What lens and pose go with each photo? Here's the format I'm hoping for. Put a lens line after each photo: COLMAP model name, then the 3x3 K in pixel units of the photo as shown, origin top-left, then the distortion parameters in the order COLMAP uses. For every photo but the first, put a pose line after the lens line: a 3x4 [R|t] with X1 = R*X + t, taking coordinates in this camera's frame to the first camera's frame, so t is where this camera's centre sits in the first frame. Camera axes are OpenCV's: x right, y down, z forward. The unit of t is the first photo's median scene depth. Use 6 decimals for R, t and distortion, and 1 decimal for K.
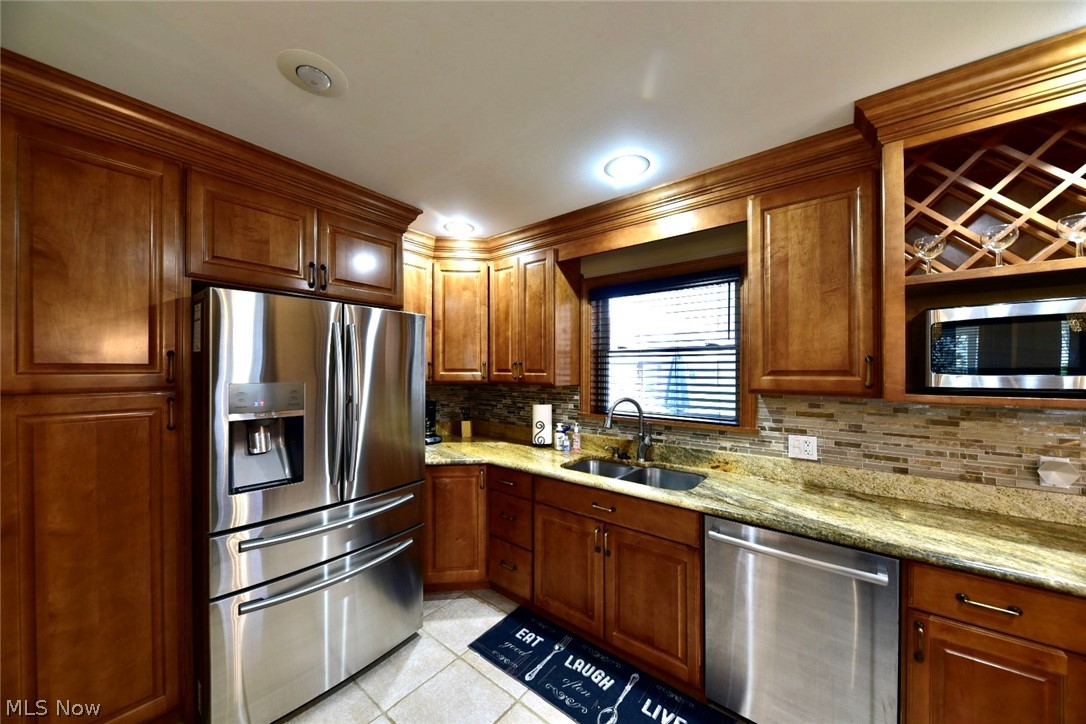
lens RADIAL K [[374.4, 0, 541.5], [0, 374.4, 368.9], [0, 0, 1]] dist [0.014377, -0.007556]
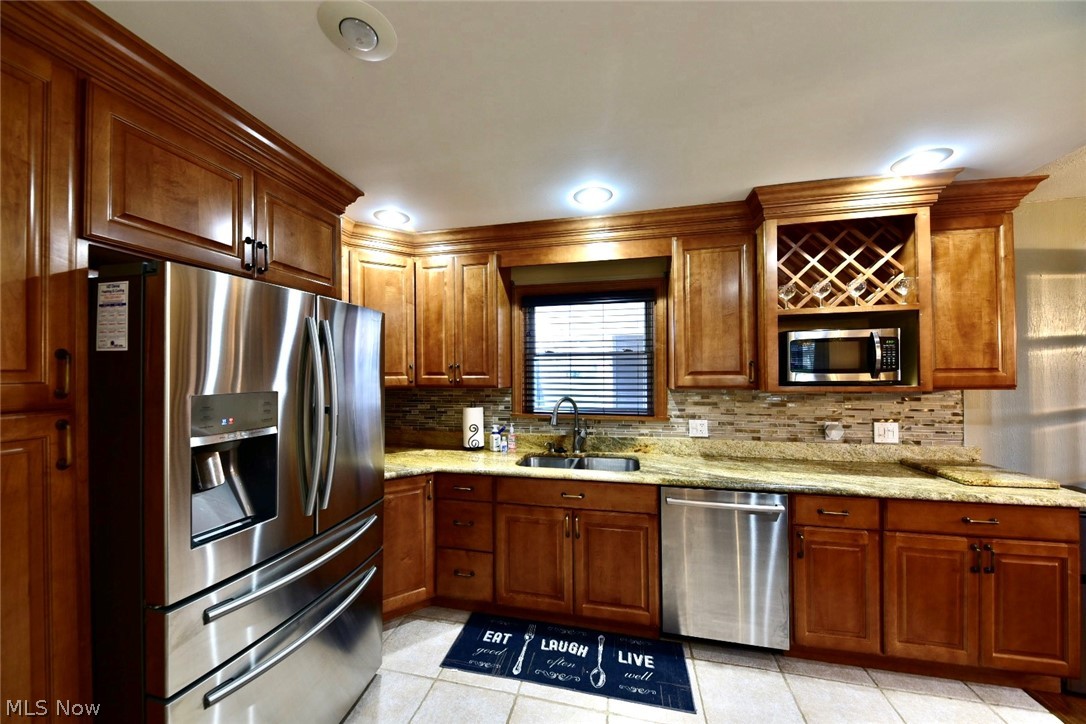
lens RADIAL K [[374.4, 0, 541.5], [0, 374.4, 368.9], [0, 0, 1]] dist [0.014377, -0.007556]
pose [[0.899660, -0.005275, 0.436560, -0.421542], [0.007771, 0.999962, -0.003932, -0.003963], [-0.436523, 0.006930, 0.899667, 0.037319]]
